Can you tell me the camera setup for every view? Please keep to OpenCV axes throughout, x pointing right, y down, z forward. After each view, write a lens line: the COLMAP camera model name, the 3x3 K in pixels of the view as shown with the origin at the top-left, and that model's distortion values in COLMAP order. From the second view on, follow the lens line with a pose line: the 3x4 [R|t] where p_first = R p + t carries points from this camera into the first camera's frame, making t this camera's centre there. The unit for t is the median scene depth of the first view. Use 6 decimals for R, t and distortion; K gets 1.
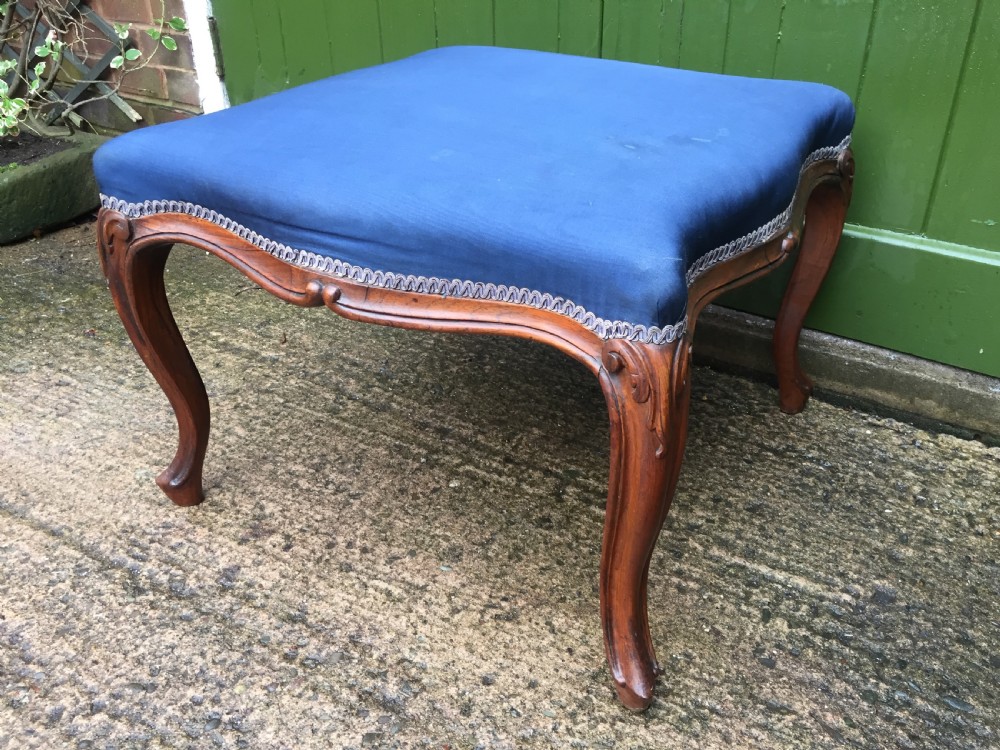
lens RADIAL K [[871.4, 0, 489.6], [0, 871.4, 370.5], [0, 0, 1]] dist [0.074893, -0.115454]
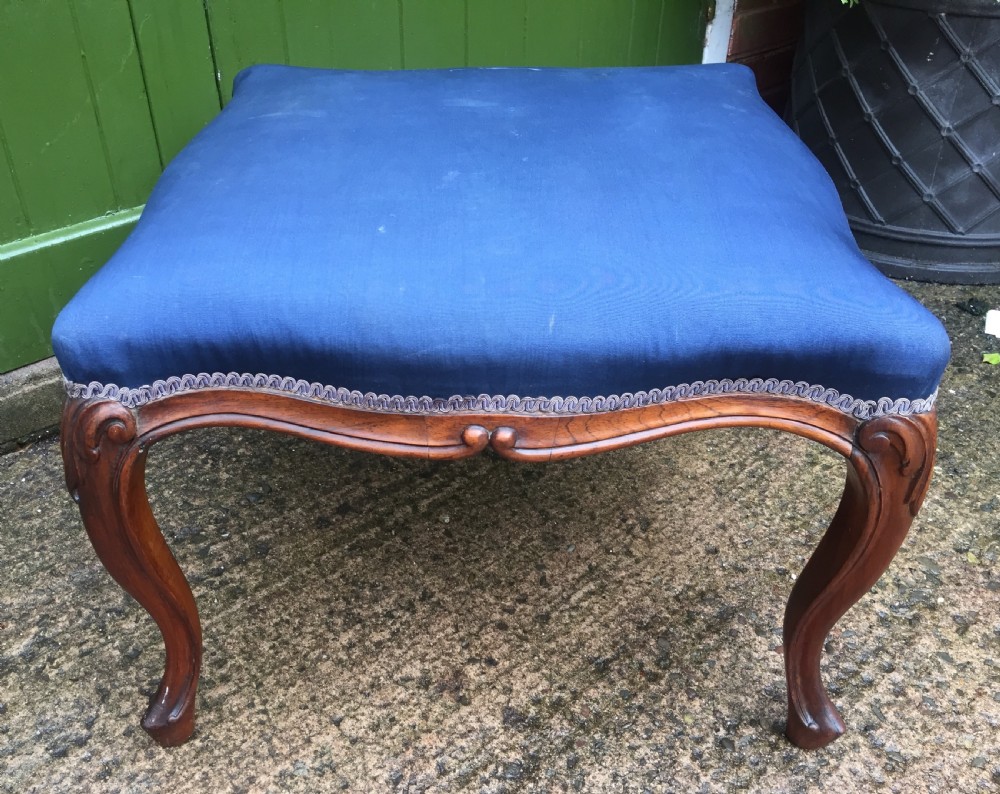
lens RADIAL K [[972.4, 0, 463.4], [0, 972.4, 420.0], [0, 0, 1]] dist [0.037501, 0.000000]
pose [[0.317538, -0.551859, 0.771117, -0.865519], [0.481214, 0.794491, 0.370428, -0.367184], [-0.817069, 0.253448, 0.517843, 0.463809]]
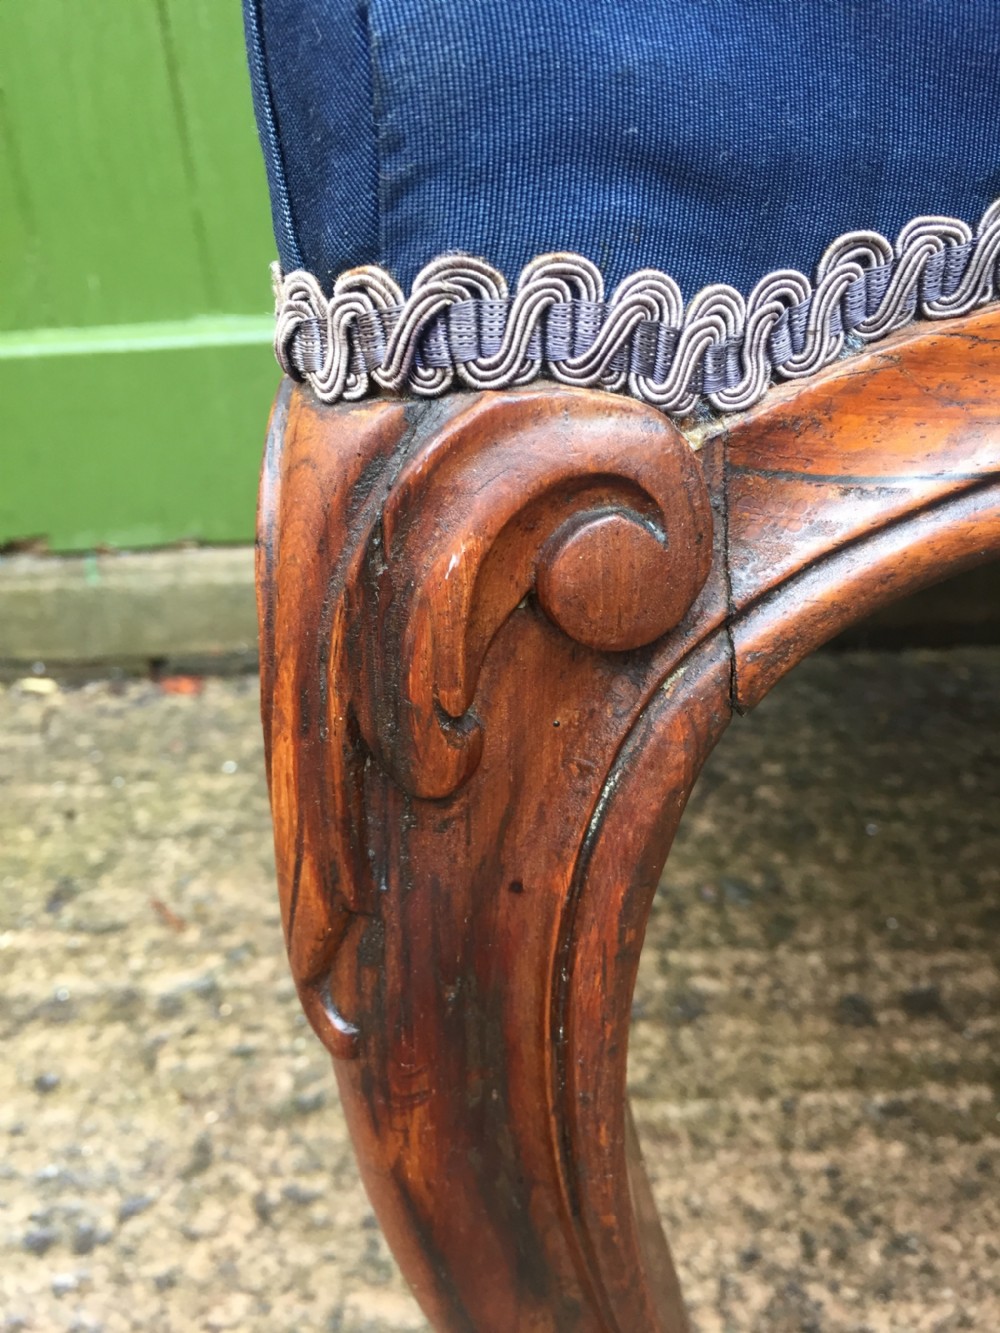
lens RADIAL K [[1181.5, 0, 489.7], [0, 1181.5, 668.9], [0, 0, 1]] dist [0.063007, -0.129714]
pose [[0.853864, -0.280928, 0.438174, -0.443404], [0.308833, 0.951083, 0.007953, -0.134944], [-0.418974, 0.128532, 0.898855, 0.773991]]
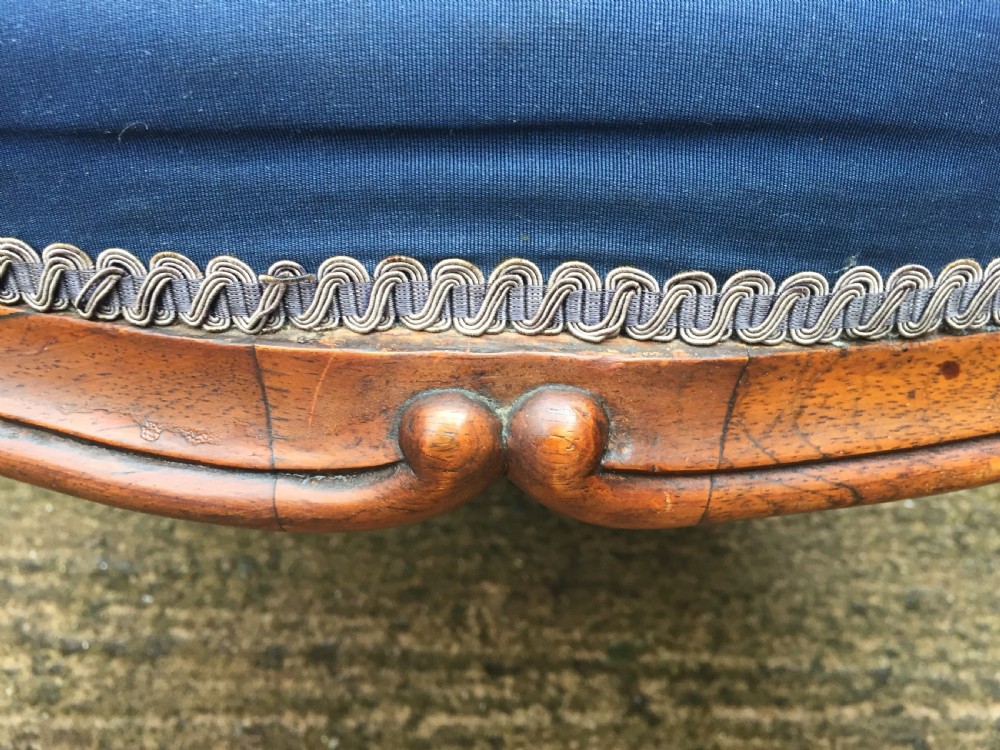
lens RADIAL K [[871.4, 0, 494.6], [0, 871.4, 396.5], [0, 0, 1]] dist [0.074893, -0.115454]
pose [[0.842645, -0.231877, 0.485986, -0.213167], [0.239471, 0.969742, 0.047474, -0.082651], [-0.482289, 0.076376, 0.872676, 0.636749]]
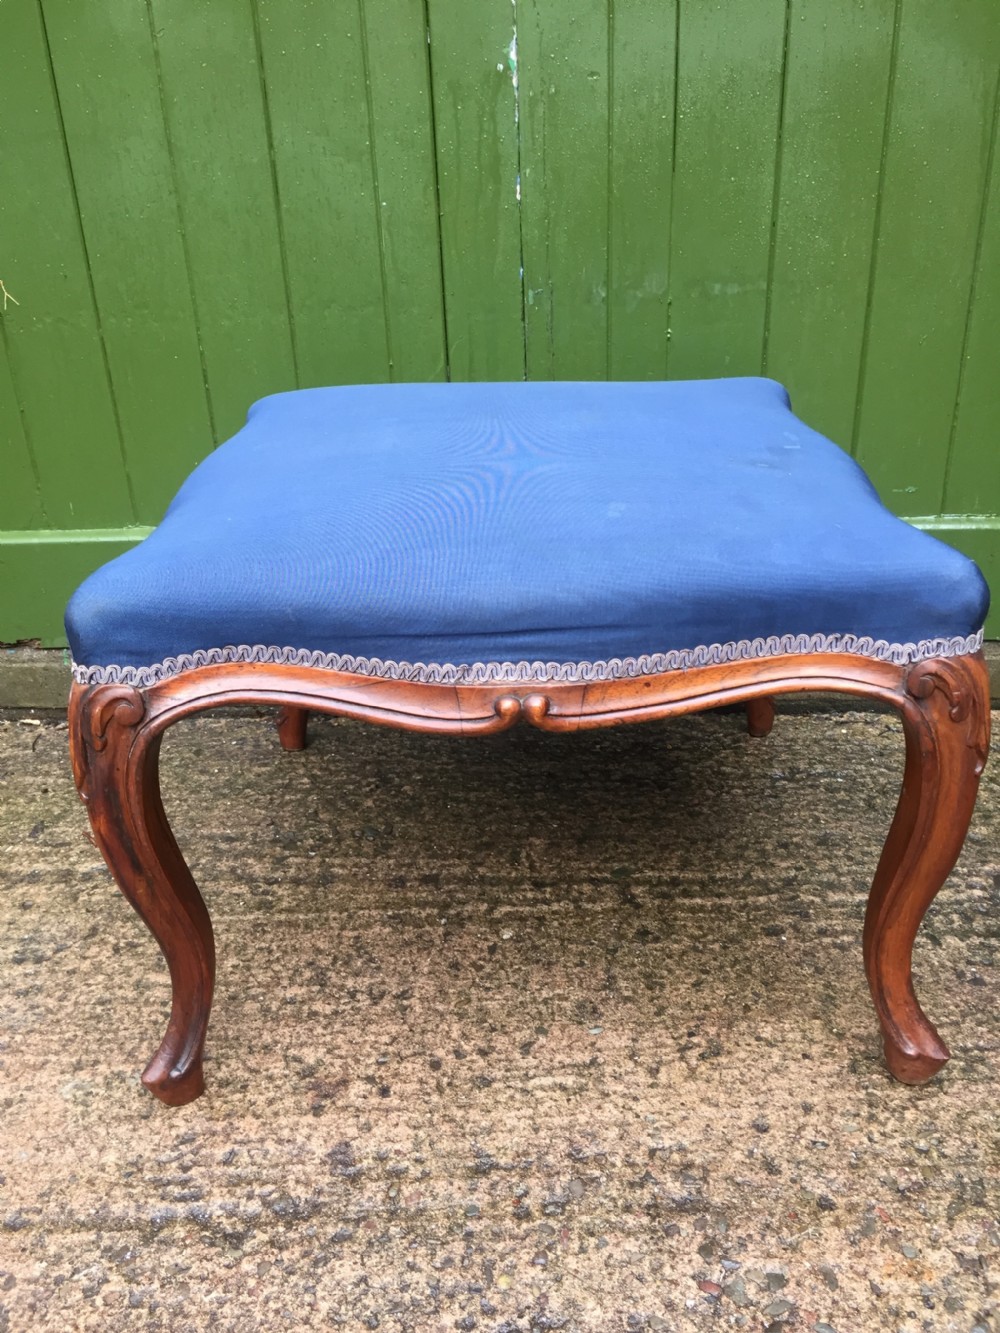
lens RADIAL K [[1161.6, 0, 492.5], [0, 1161.6, 669.1], [0, 0, 1]] dist [0.074893, -0.115454]
pose [[0.857907, -0.239571, 0.454535, -0.510018], [0.280329, 0.959621, -0.023317, -0.080066], [-0.430595, 0.147423, 0.890424, 0.069971]]
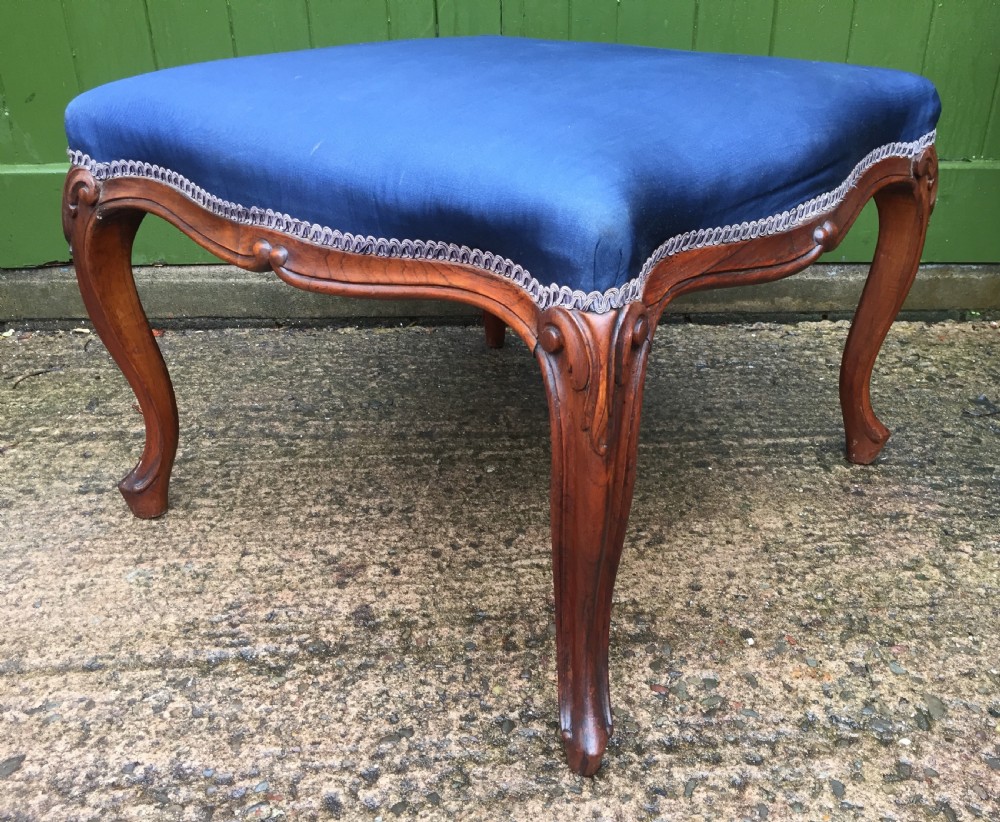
lens RADIAL K [[957.2, 0, 523.1], [0, 957.2, 411.1], [0, 0, 1]] dist [0.038224, 0.000000]
pose [[0.822940, -0.252134, 0.509114, -0.580750], [0.279507, 0.959855, 0.023560, 0.061287], [-0.494616, 0.122912, 0.860376, 0.091662]]
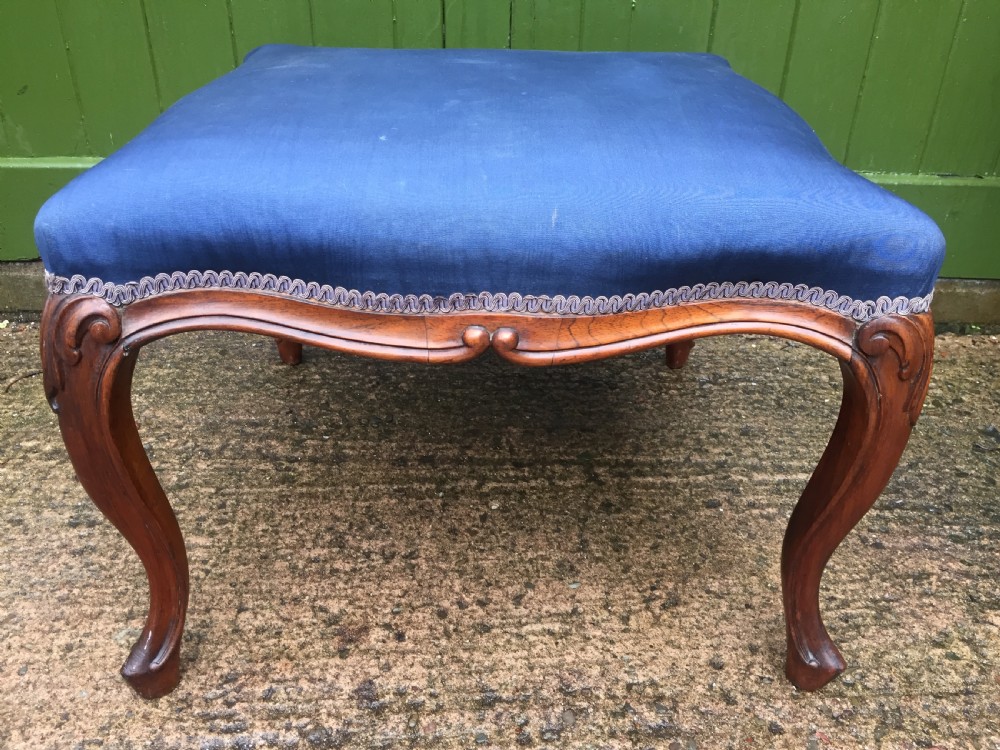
lens RADIAL K [[871.4, 0, 497.0], [0, 871.4, 374.5], [0, 0, 1]] dist [0.074893, -0.115454]
pose [[0.825463, -0.258929, 0.501565, -0.514613], [0.257003, 0.963539, 0.074451, -0.077998], [-0.502554, 0.067447, 0.861911, 0.219663]]
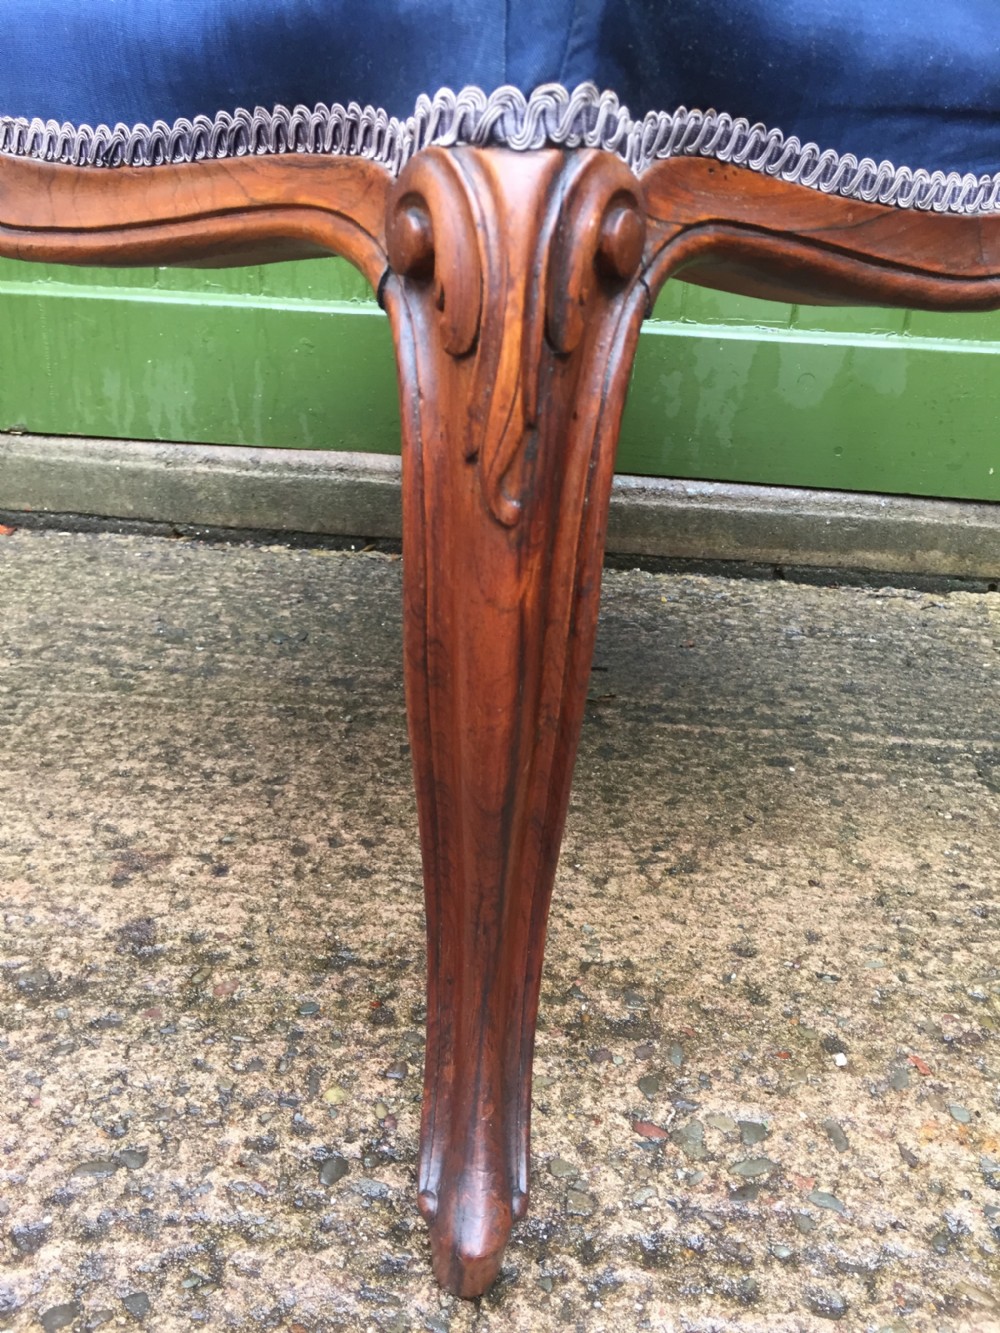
lens RADIAL K [[1161.6, 0, 497.6], [0, 1161.6, 670.8], [0, 0, 1]] dist [0.074893, -0.115454]
pose [[0.876586, -0.129932, 0.463373, -0.391611], [0.188379, 0.978672, -0.081943, 0.176753], [-0.442843, 0.159120, 0.882366, 0.322470]]
